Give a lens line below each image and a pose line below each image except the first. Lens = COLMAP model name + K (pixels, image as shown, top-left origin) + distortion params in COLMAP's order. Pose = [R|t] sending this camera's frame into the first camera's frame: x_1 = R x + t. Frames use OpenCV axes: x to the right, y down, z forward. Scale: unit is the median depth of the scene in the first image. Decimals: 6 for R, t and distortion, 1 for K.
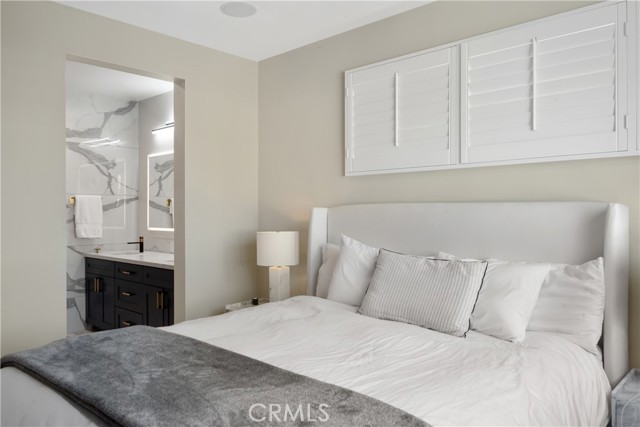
lens RADIAL K [[479.4, 0, 318.8], [0, 479.4, 213.1], [0, 0, 1]] dist [0.016266, -0.008472]
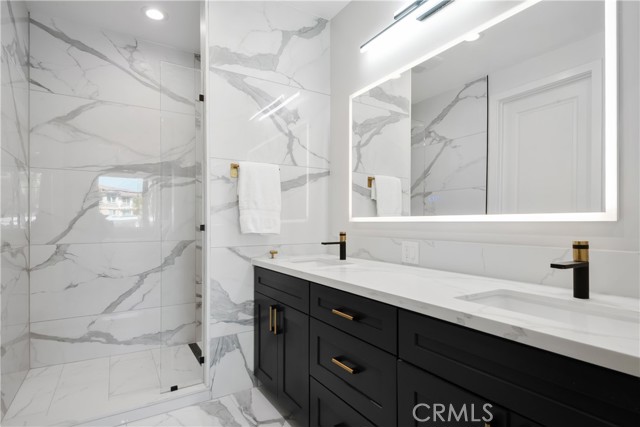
lens RADIAL K [[356.3, 0, 322.1], [0, 356.3, 217.1], [0, 0, 1]] dist [0.009448, -0.012392]
pose [[0.964734, -0.004126, -0.263194, -0.280579], [0.001576, 0.999950, -0.009899, 0.034835], [0.263221, 0.009135, 0.964692, 0.580964]]
